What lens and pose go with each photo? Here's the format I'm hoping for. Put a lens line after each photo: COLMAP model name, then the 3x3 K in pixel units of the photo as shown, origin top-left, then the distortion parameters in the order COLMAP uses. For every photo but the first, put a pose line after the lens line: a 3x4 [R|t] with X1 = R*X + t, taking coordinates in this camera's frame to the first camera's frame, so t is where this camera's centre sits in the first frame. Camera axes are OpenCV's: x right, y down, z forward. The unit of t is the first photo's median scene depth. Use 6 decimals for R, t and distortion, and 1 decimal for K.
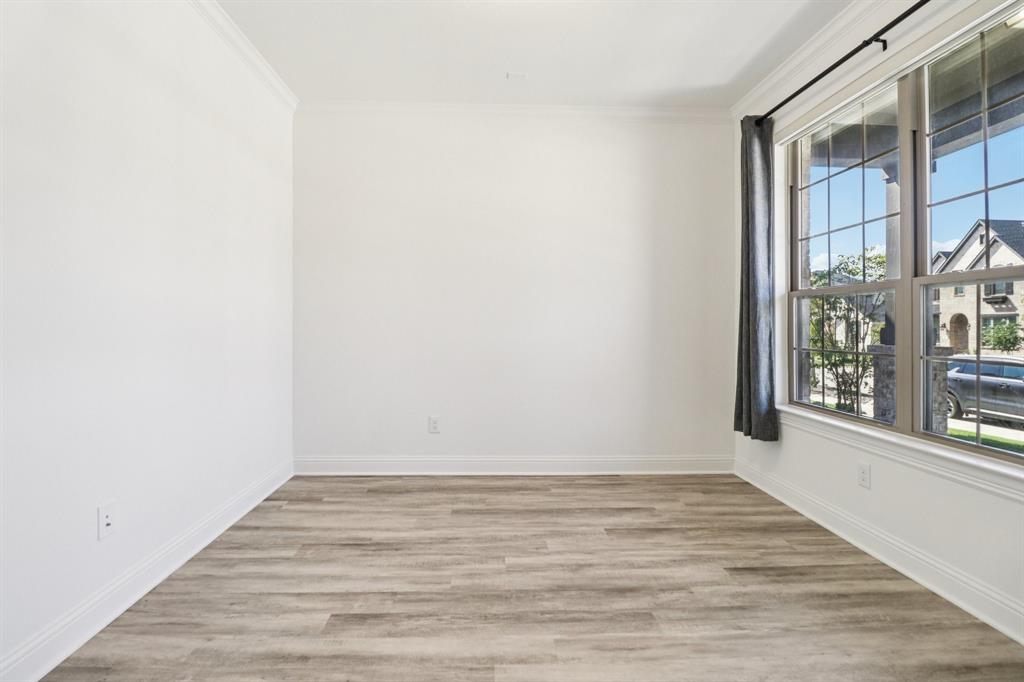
lens RADIAL K [[472.5, 0, 510.9], [0, 472.5, 334.1], [0, 0, 1]] dist [-0.003543, -0.010246]
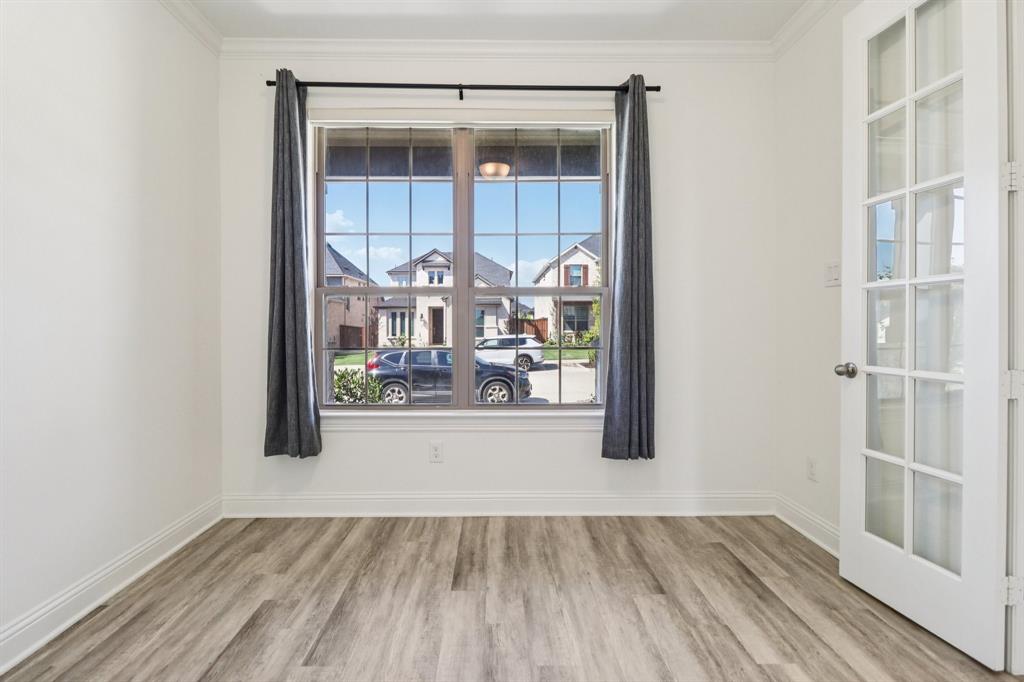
lens RADIAL K [[472.5, 0, 500.1], [0, 472.5, 329.4], [0, 0, 1]] dist [-0.003543, -0.010246]
pose [[0.044690, -0.004749, 0.998990, -0.418190], [0.019076, 0.999810, 0.003900, -0.006142], [-0.998819, 0.018882, 0.044772, 0.801567]]
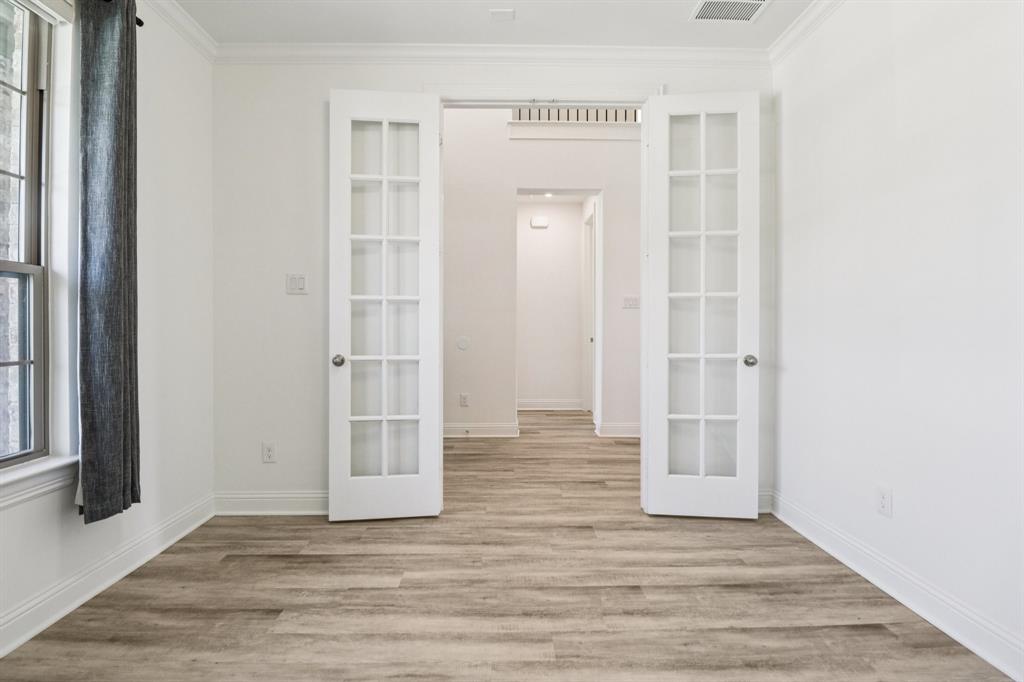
lens RADIAL K [[472.5, 0, 502.6], [0, 472.5, 323.9], [0, 0, 1]] dist [-0.003543, -0.010246]
pose [[-0.999175, -0.003420, 0.040473, 0.027163], [-0.002619, 0.999800, 0.019837, -0.027886], [-0.040532, 0.019714, -0.998984, 1.324590]]
